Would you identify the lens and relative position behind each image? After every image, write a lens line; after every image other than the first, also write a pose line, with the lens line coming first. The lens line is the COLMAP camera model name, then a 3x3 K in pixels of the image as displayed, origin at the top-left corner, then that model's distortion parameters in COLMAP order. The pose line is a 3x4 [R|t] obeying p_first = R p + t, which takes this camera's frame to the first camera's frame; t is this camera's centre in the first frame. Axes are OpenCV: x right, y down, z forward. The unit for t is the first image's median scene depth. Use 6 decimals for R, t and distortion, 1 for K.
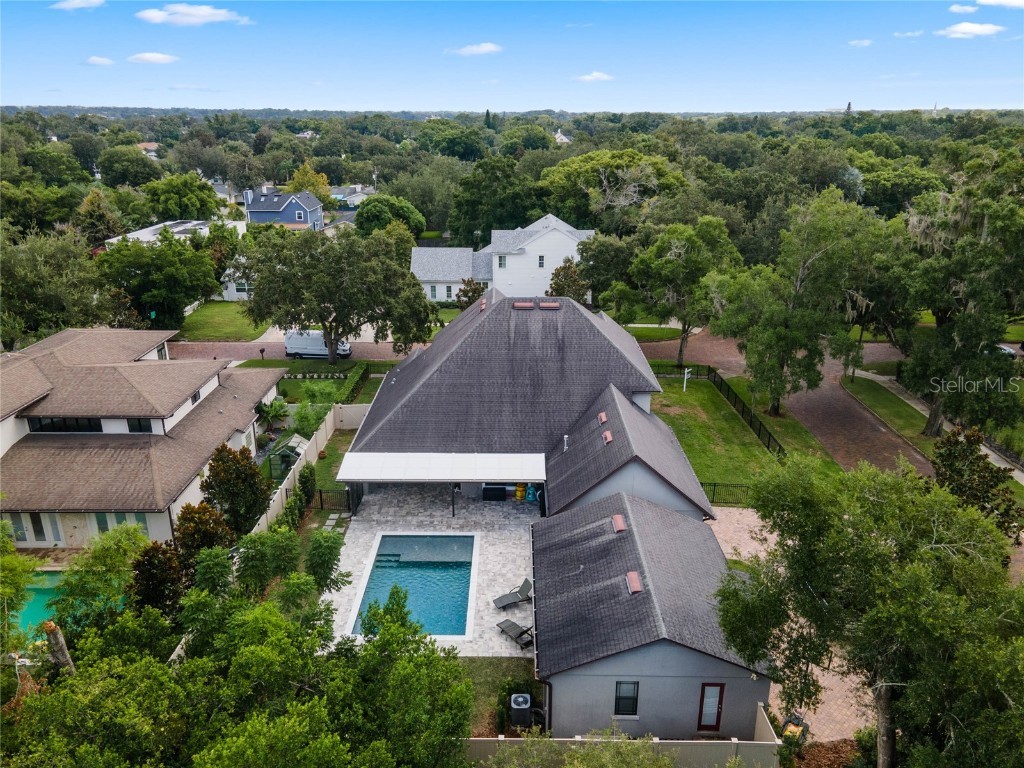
lens RADIAL K [[735.8, 0, 510.1], [0, 735.8, 398.5], [0, 0, 1]] dist [0.035940, 0.000509]
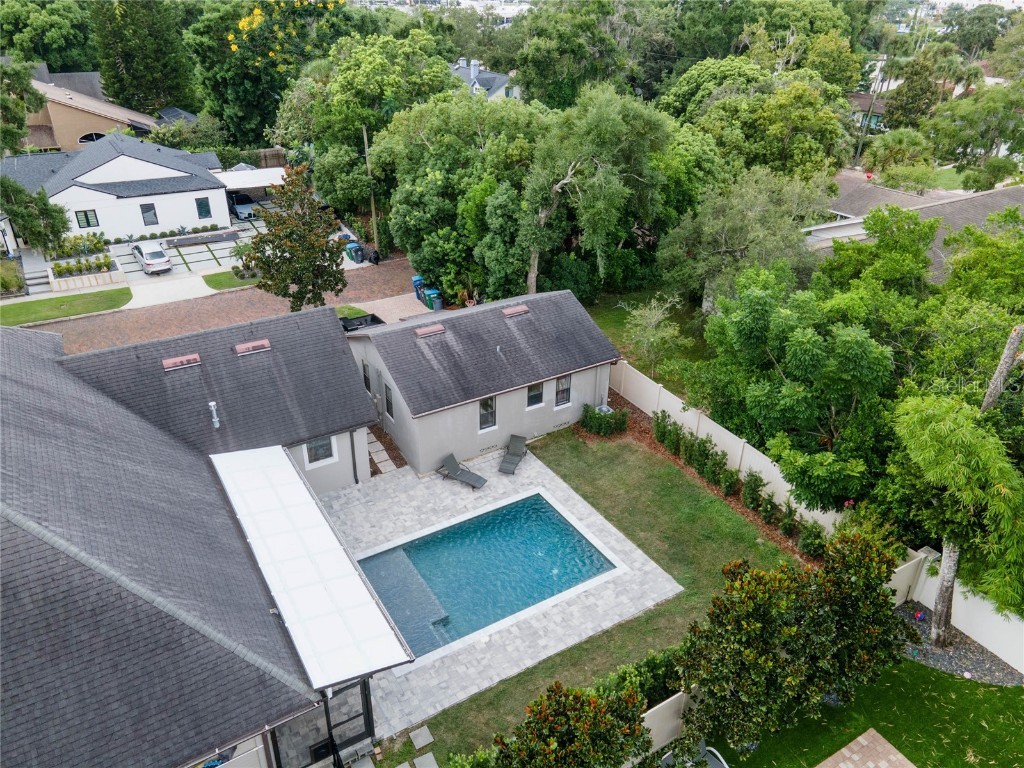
lens RADIAL K [[748.8, 0, 506.1], [0, 748.8, 385.6], [0, 0, 1]] dist [0.035191, 0.008891]
pose [[-0.520976, -0.418637, 0.743860, -0.528605], [0.299283, 0.726554, 0.618506, -0.283241], [-0.799383, 0.544851, -0.253226, 0.934487]]
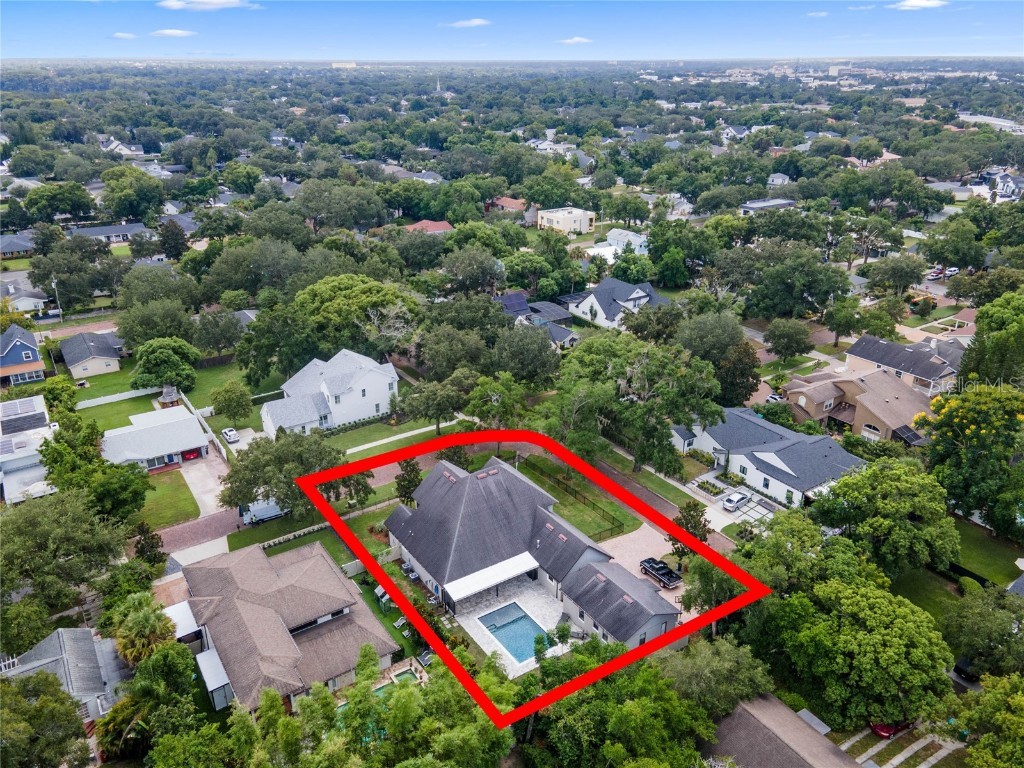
lens RADIAL K [[748.8, 0, 506.1], [0, 748.8, 385.6], [0, 0, 1]] dist [0.035191, 0.008891]
pose [[0.831408, -0.227215, 0.507084, -0.977080], [0.208407, 0.973467, 0.094491, -0.596619], [-0.515099, 0.027119, 0.856702, -0.800943]]
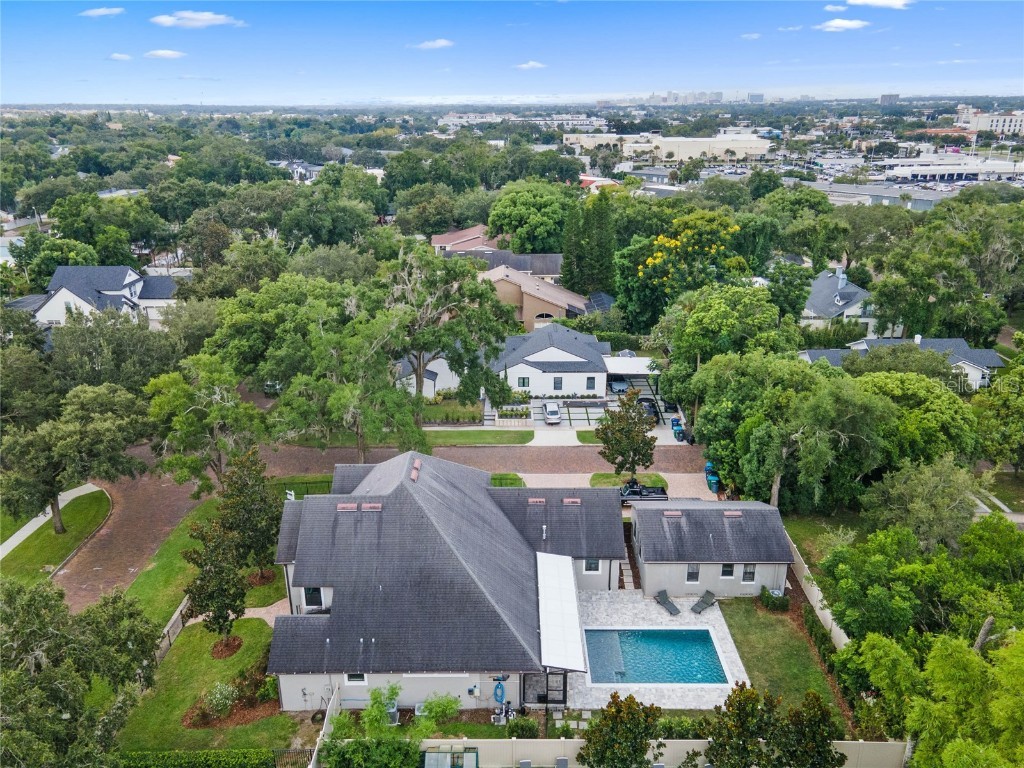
lens RADIAL K [[748.8, 0, 506.1], [0, 748.8, 385.6], [0, 0, 1]] dist [0.035191, 0.008891]
pose [[0.004390, -0.354031, 0.935223, -1.039768], [0.369180, 0.869738, 0.327509, -0.603479], [-0.929347, 0.343828, 0.134520, 0.786338]]
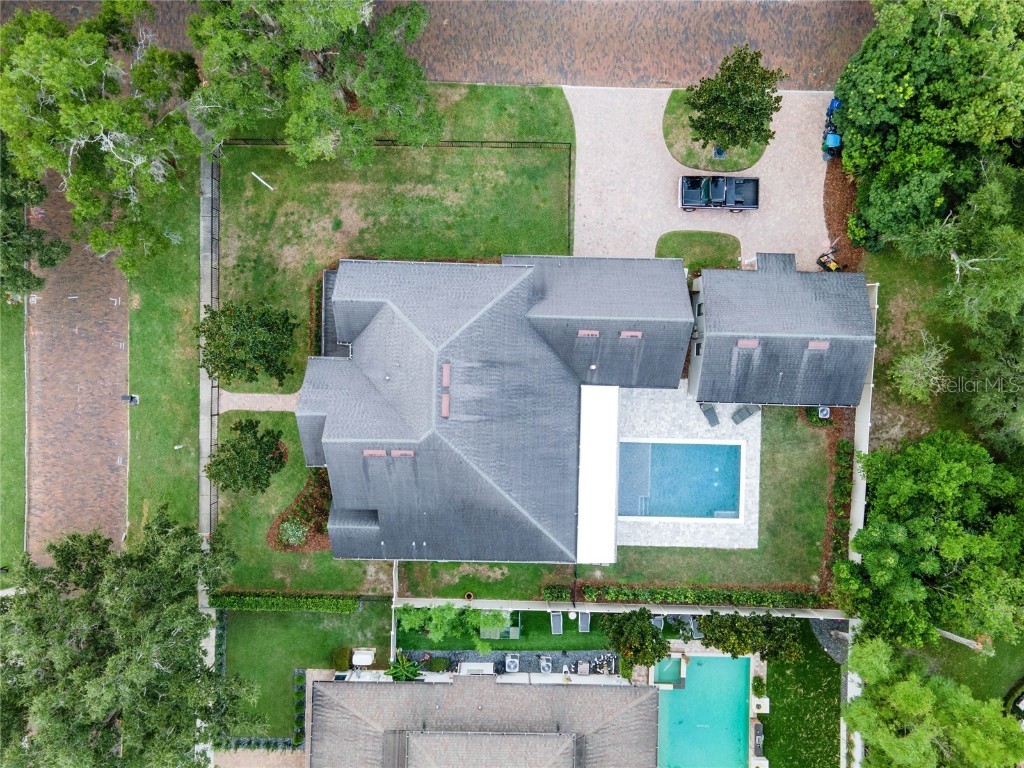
lens RADIAL K [[748.8, 0, 506.1], [0, 748.8, 385.6], [0, 0, 1]] dist [0.035191, 0.008891]
pose [[0.017620, -0.999551, -0.024223, 0.071726], [0.348906, -0.016557, 0.937012, -1.032980], [-0.936992, -0.024962, 0.348457, 0.715952]]
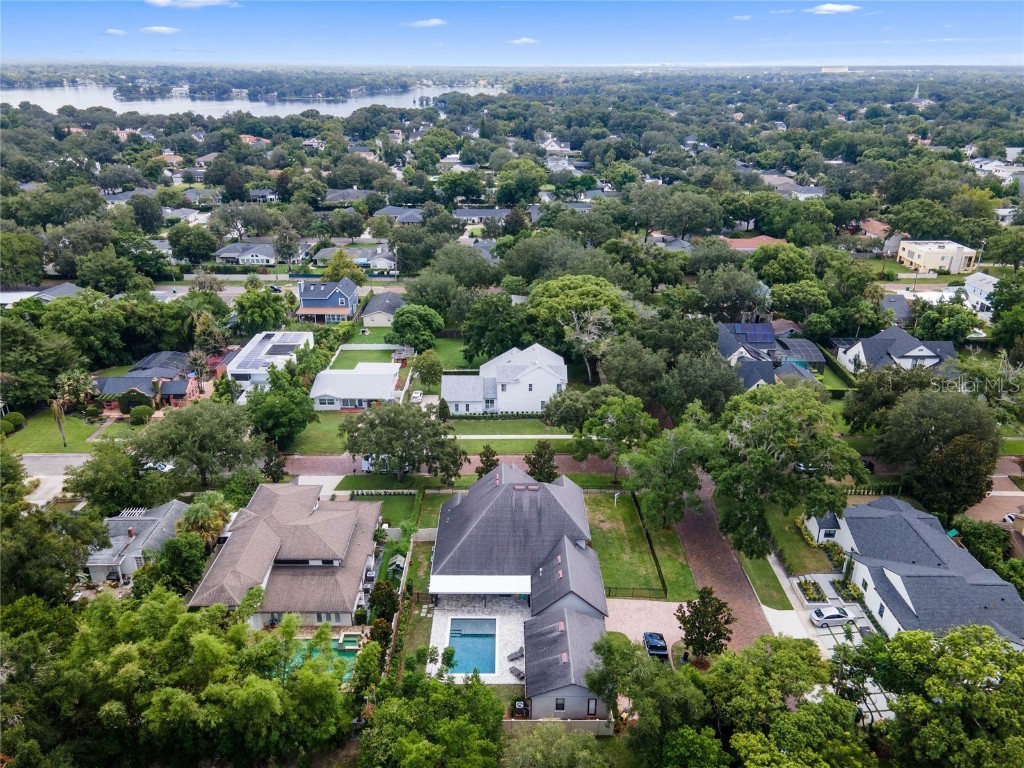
lens RADIAL K [[735.8, 0, 510.1], [0, 735.8, 398.5], [0, 0, 1]] dist [0.035940, 0.000509]
pose [[0.999948, -0.003397, 0.009583, -0.026385], [0.002899, 0.998669, 0.051503, -0.513111], [-0.009745, -0.051473, 0.998627, -0.986592]]
